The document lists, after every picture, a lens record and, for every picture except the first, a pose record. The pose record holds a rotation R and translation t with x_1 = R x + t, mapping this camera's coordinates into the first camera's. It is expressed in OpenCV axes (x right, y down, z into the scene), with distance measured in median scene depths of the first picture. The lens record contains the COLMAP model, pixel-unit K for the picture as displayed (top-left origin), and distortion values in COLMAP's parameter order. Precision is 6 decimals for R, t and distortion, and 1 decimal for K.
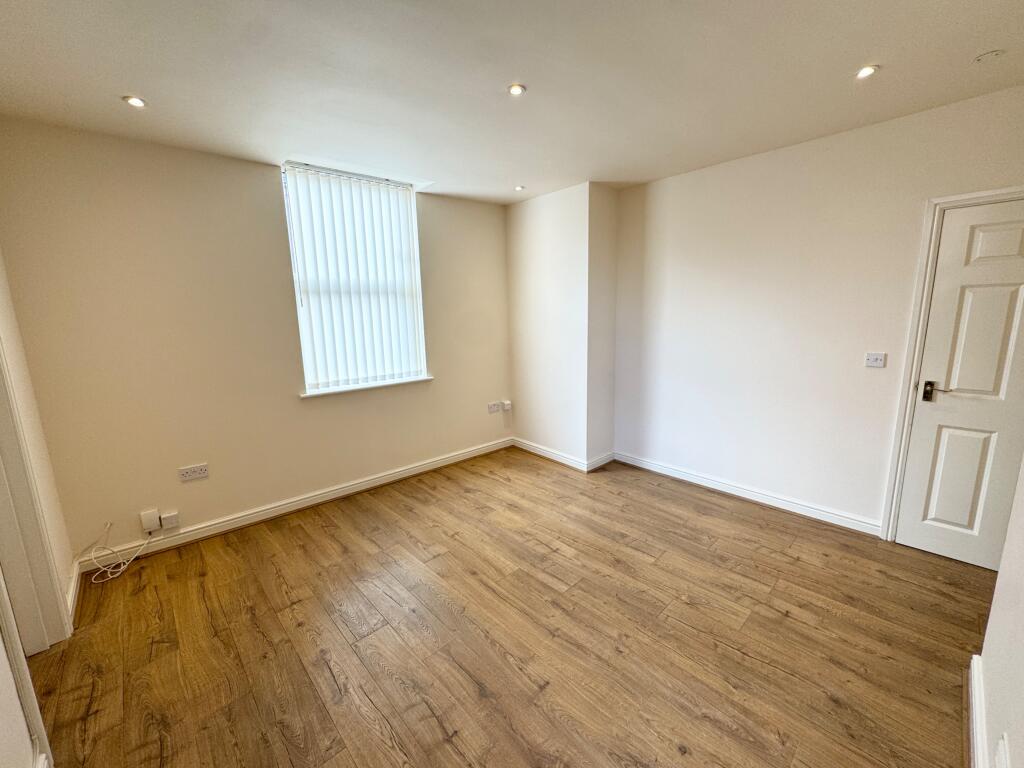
lens RADIAL K [[409.5, 0, 512.0], [0, 409.5, 384.0], [0, 0, 1]] dist [-0.001039, -0.000117]
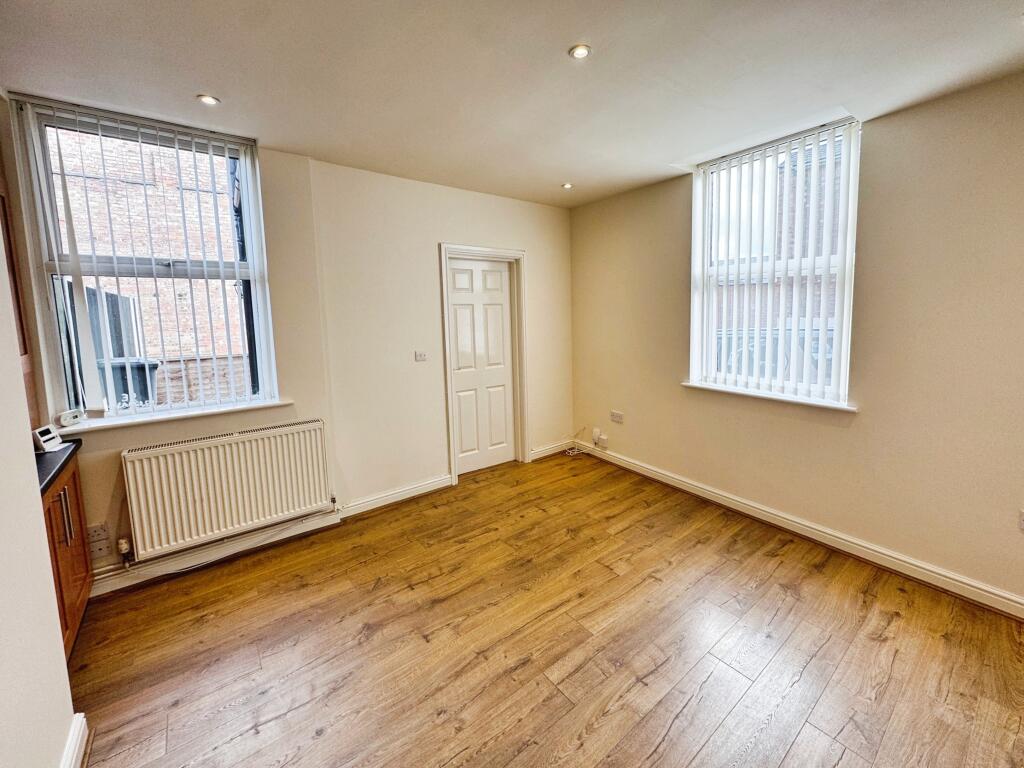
lens RADIAL K [[409.5, 0, 512.0], [0, 409.5, 384.0], [0, 0, 1]] dist [-0.001039, -0.000117]
pose [[-0.093911, 0.203379, -0.974586, 0.656310], [-0.158091, 0.963445, 0.216288, -0.152142], [0.982949, 0.174385, -0.058326, 0.749998]]
